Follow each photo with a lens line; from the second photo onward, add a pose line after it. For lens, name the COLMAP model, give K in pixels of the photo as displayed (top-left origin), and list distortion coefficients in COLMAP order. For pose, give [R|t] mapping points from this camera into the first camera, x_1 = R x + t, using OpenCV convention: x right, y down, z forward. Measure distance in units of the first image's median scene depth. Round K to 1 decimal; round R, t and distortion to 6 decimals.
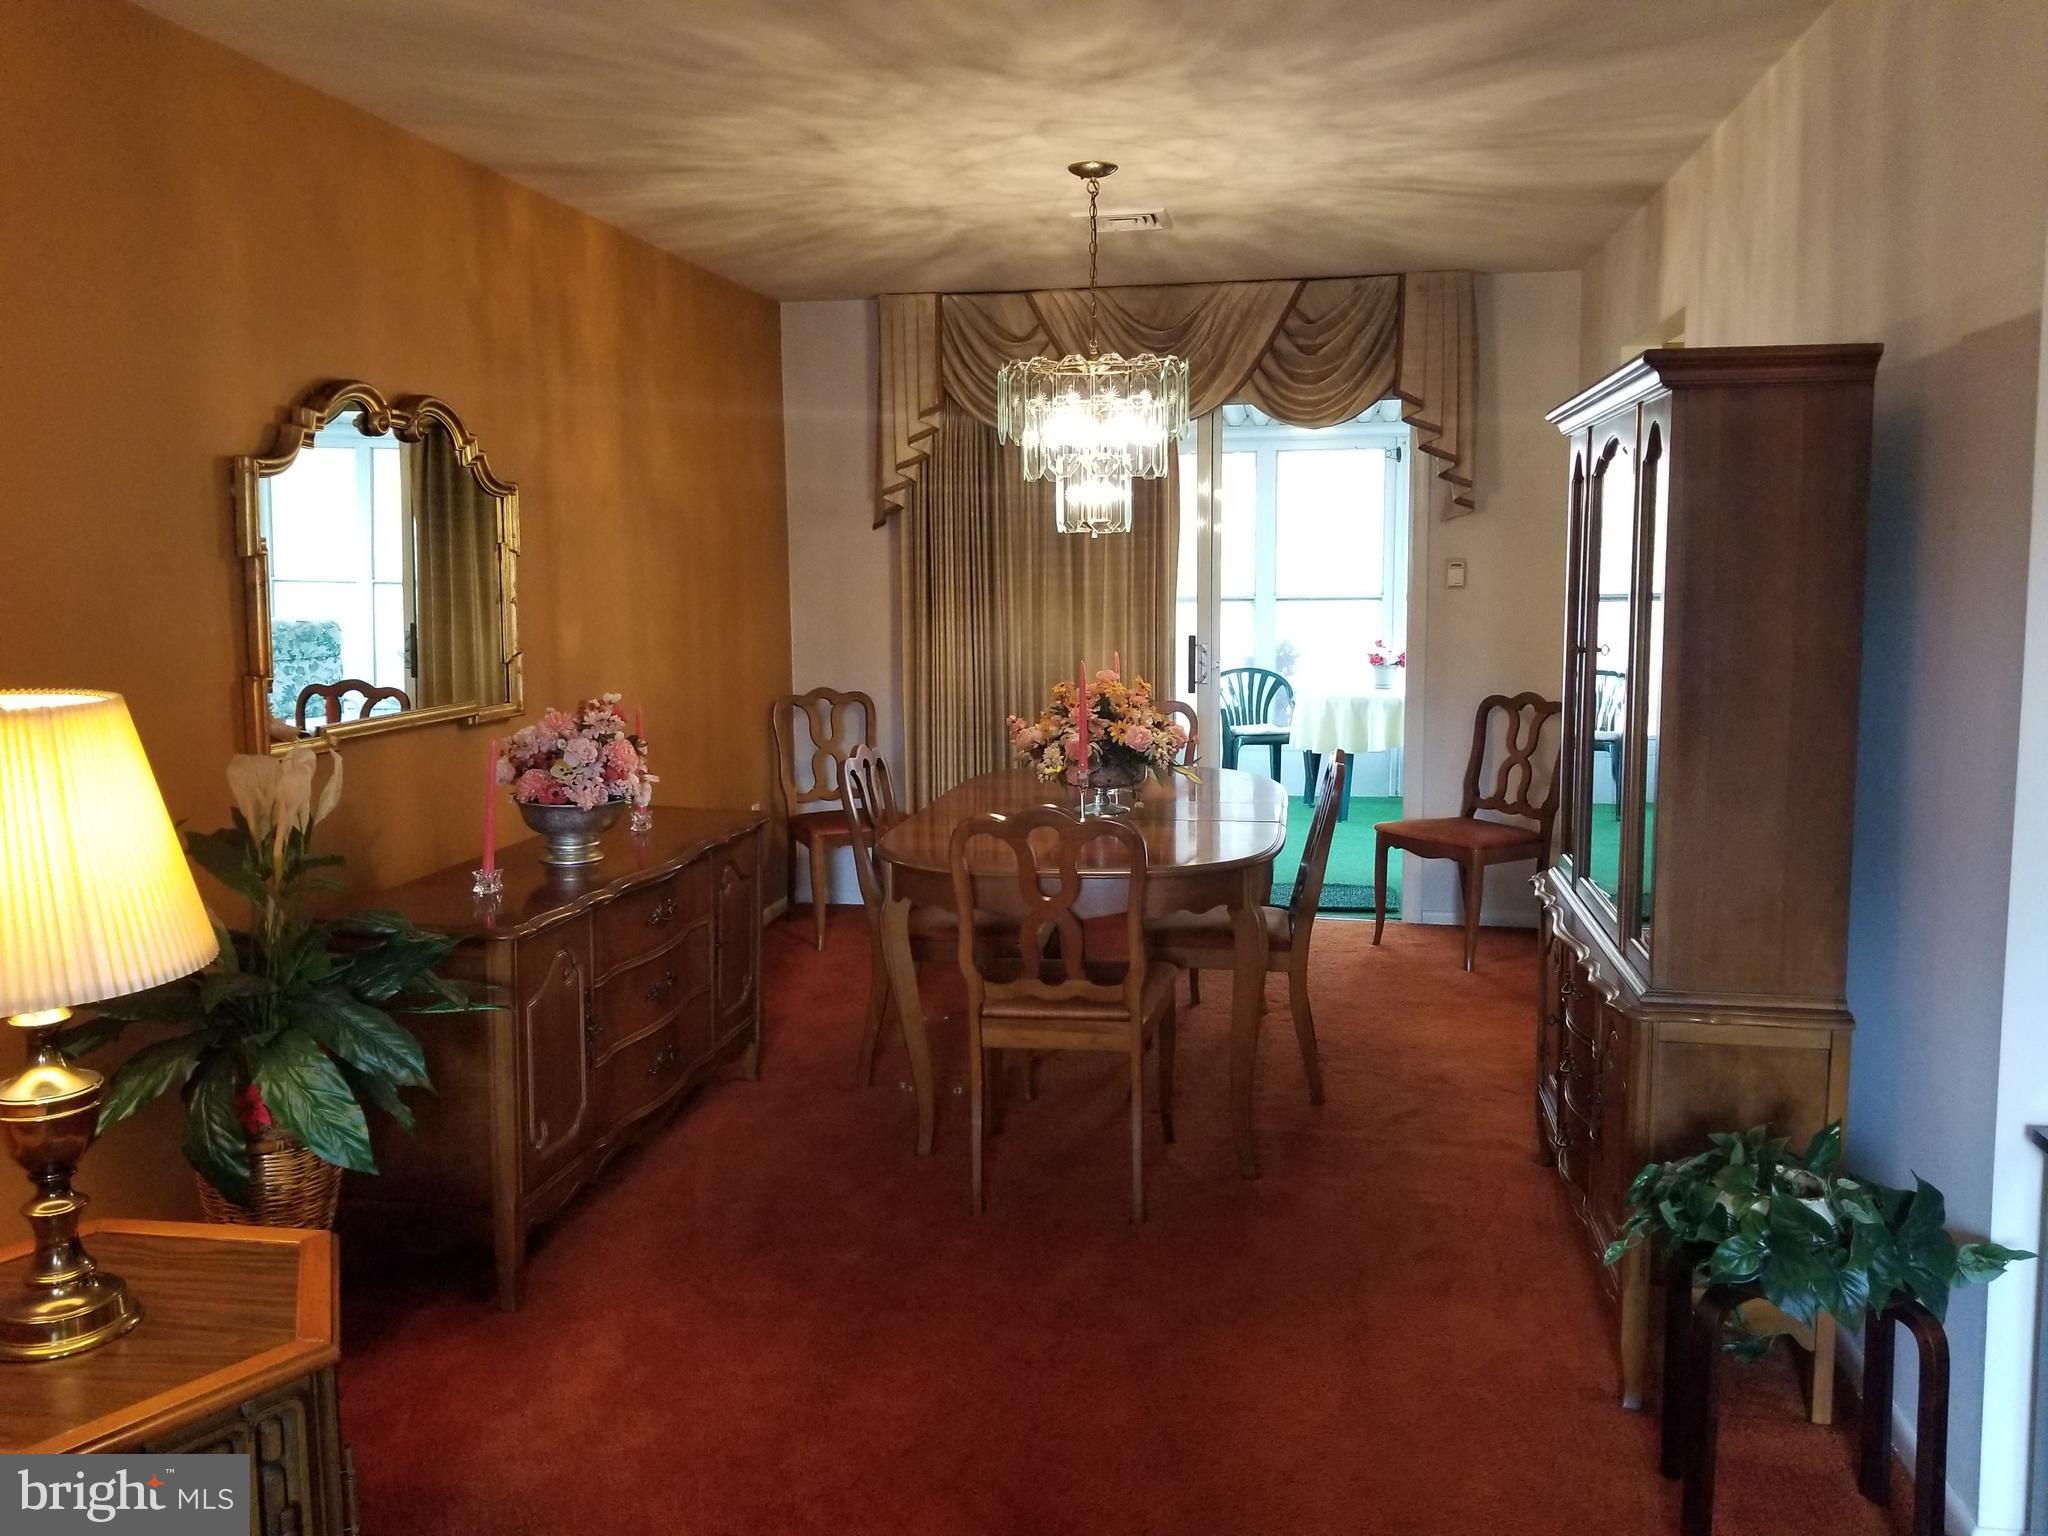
lens RADIAL K [[1641.1, 0, 1025.2], [0, 1641.1, 735.7], [0, 0, 1]] dist [0.121533, -0.180680]
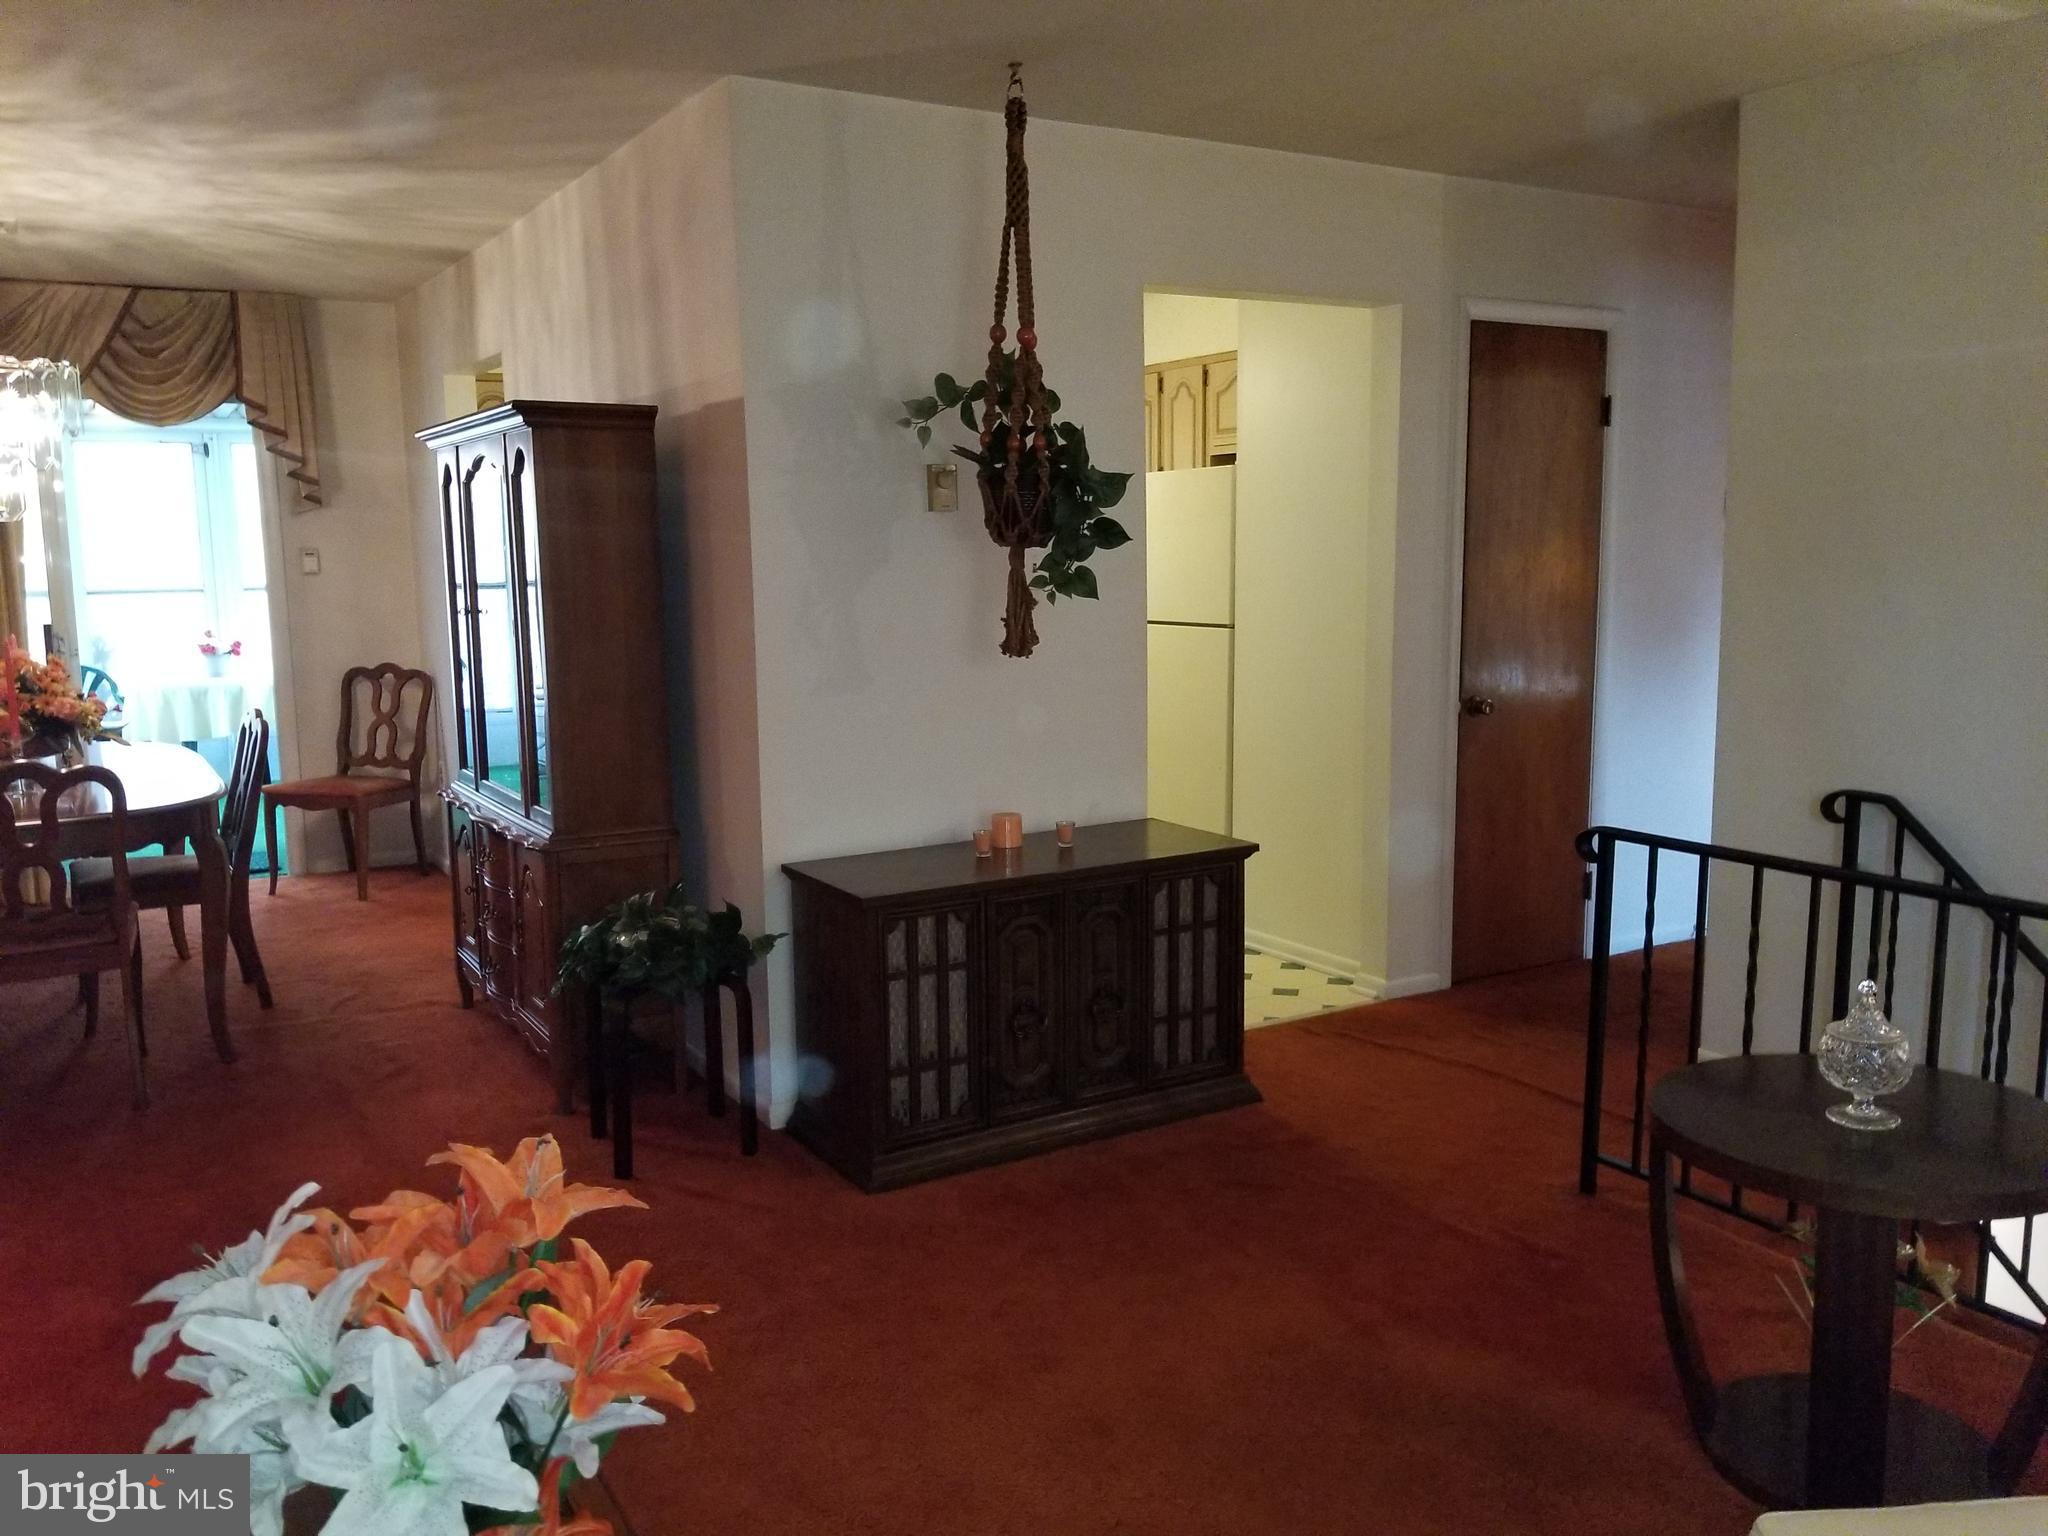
lens RADIAL K [[1641.1, 0, 1025.2], [0, 1641.1, 735.7], [0, 0, 1]] dist [0.121533, -0.180680]
pose [[0.759282, -0.078460, 0.646014, -0.137302], [0.078243, 0.996510, 0.029068, 0.030465], [-0.646041, 0.028475, 0.762771, -0.215809]]
